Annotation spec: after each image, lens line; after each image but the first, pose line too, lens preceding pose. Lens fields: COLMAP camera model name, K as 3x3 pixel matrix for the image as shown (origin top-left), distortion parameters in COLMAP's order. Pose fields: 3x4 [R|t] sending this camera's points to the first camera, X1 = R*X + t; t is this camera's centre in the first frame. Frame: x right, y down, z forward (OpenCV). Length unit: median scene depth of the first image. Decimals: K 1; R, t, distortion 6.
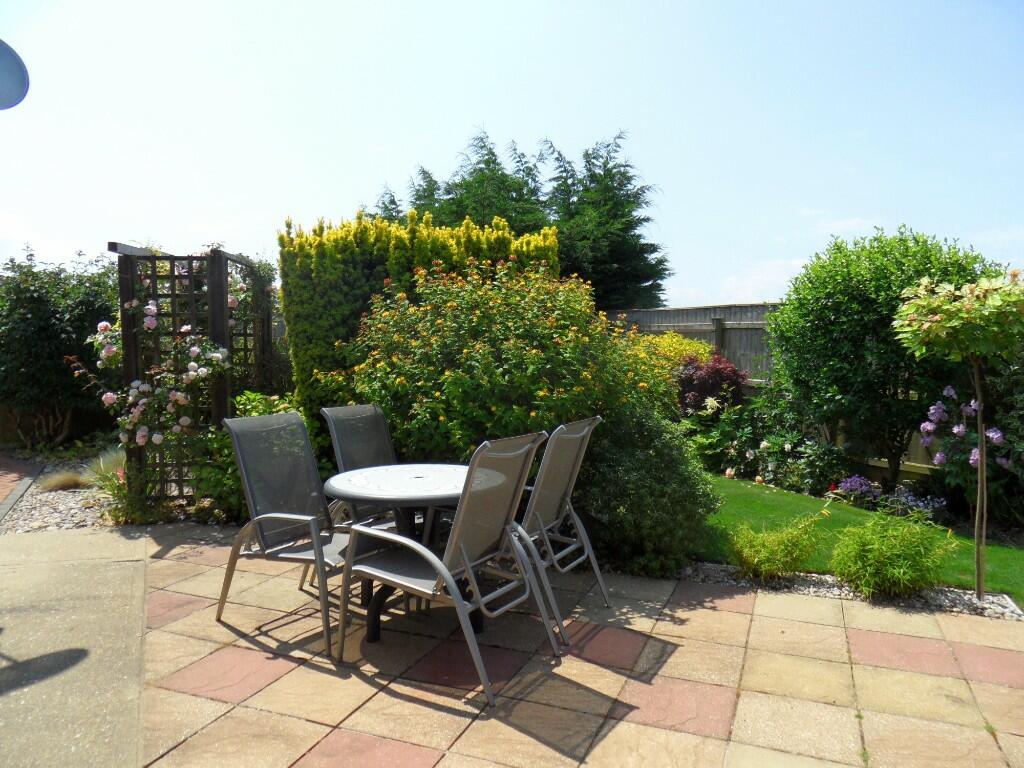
lens RADIAL K [[759.7, 0, 506.3], [0, 759.7, 391.7], [0, 0, 1]] dist [-0.007689, 0.003411]
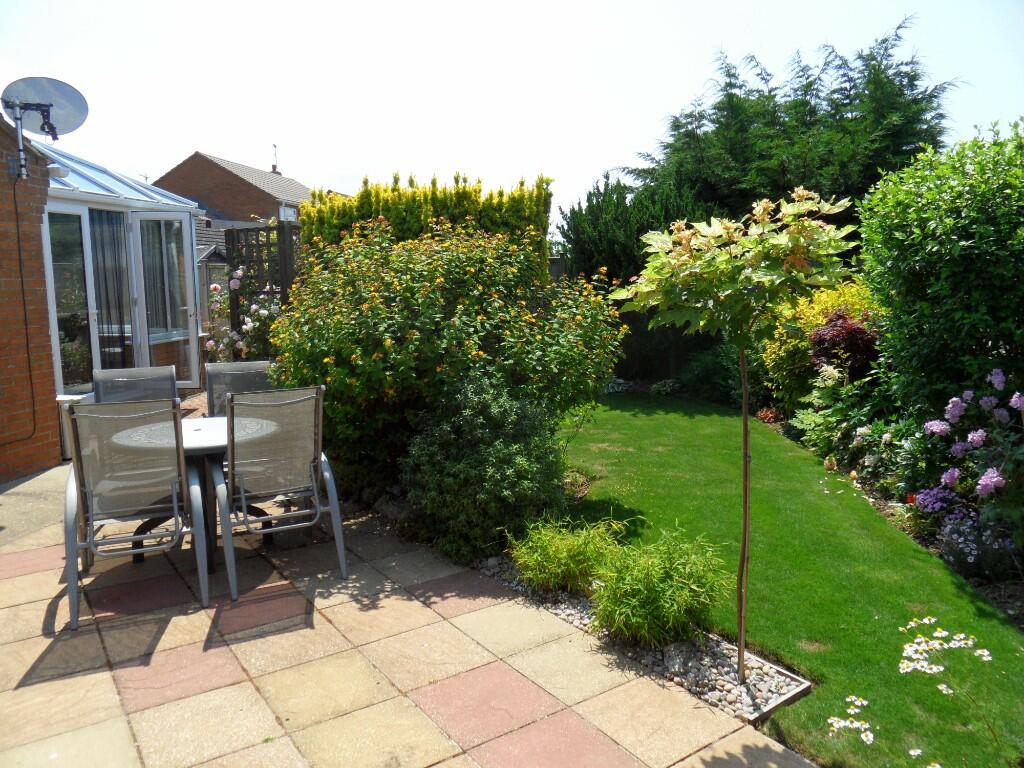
lens RADIAL K [[759.7, 0, 506.3], [0, 759.7, 391.7], [0, 0, 1]] dist [-0.007689, 0.003411]
pose [[0.825027, 0.066050, -0.561219, 0.871573], [-0.023415, 0.996288, 0.082832, -0.046017], [0.564607, -0.055198, 0.823512, 0.329953]]
